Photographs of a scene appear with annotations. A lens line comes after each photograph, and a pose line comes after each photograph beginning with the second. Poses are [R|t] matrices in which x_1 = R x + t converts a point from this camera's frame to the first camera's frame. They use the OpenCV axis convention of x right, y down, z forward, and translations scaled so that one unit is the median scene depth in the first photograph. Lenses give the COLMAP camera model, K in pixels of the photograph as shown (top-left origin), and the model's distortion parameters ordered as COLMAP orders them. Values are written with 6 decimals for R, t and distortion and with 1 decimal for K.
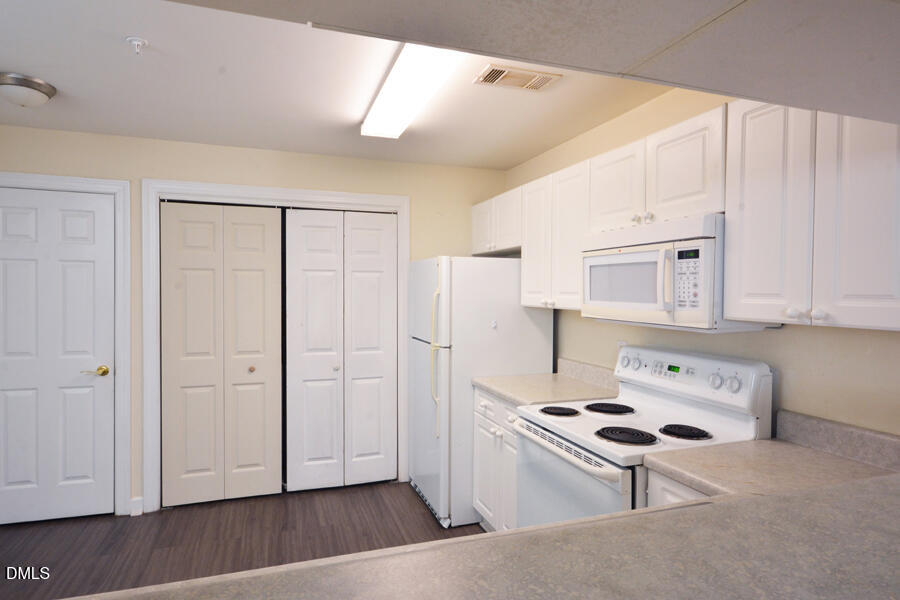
lens RADIAL K [[494.6, 0, 432.1], [0, 494.6, 303.5], [0, 0, 1]] dist [-0.006112, -0.001210]
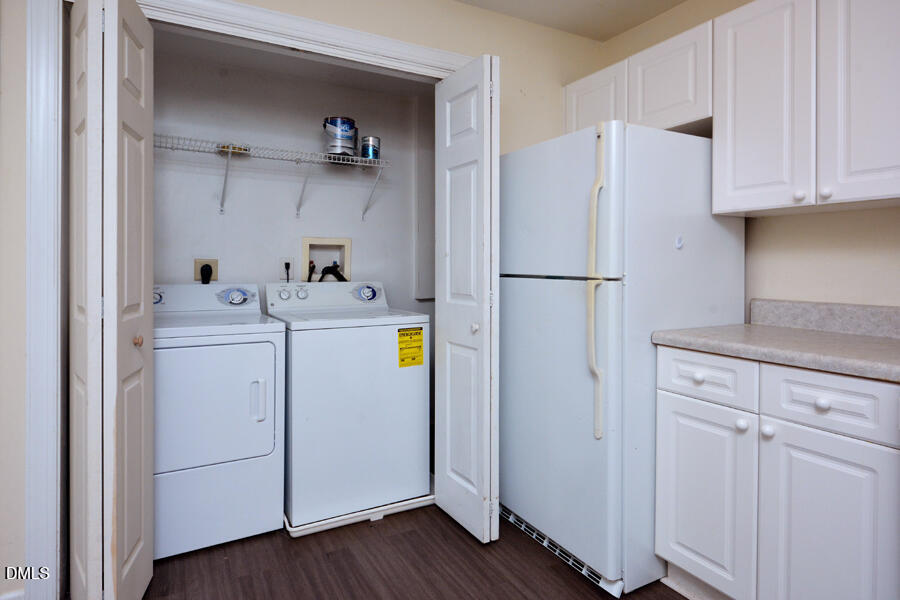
lens RADIAL K [[494.6, 0, 434.0], [0, 494.6, 264.5], [0, 0, 1]] dist [-0.006112, -0.001210]
pose [[0.985967, -0.001979, 0.166928, -0.373156], [0.006245, 0.999667, -0.025038, 0.113322], [-0.166823, 0.025729, 0.985651, 0.632302]]
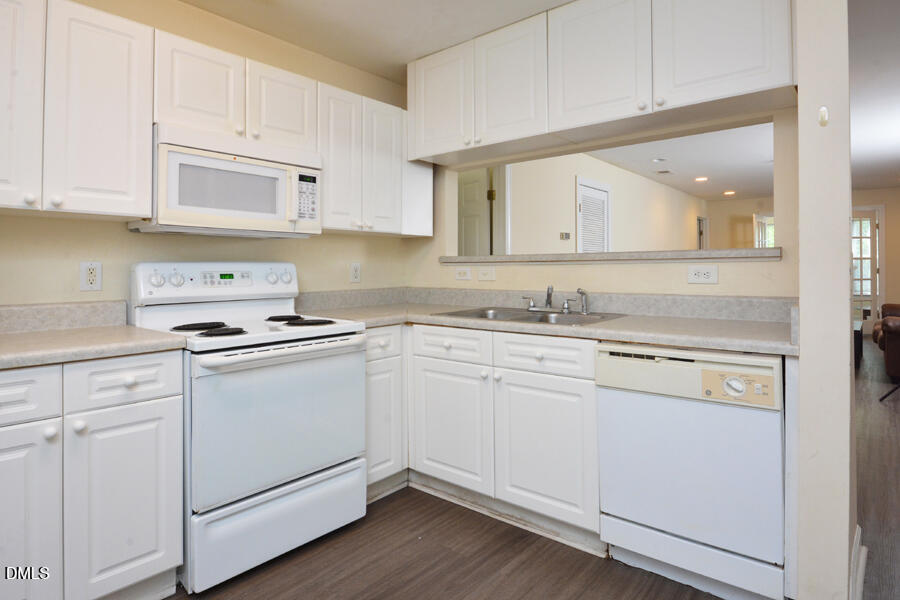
lens RADIAL K [[511.4, 0, 452.1], [0, 511.4, 263.4], [0, 0, 1]] dist [-0.024095, 0.003856]
pose [[-0.525523, 0.004401, 0.850768, -0.688686], [0.023745, 0.999673, 0.009496, 0.100443], [-0.850448, 0.025192, -0.525456, 1.120632]]
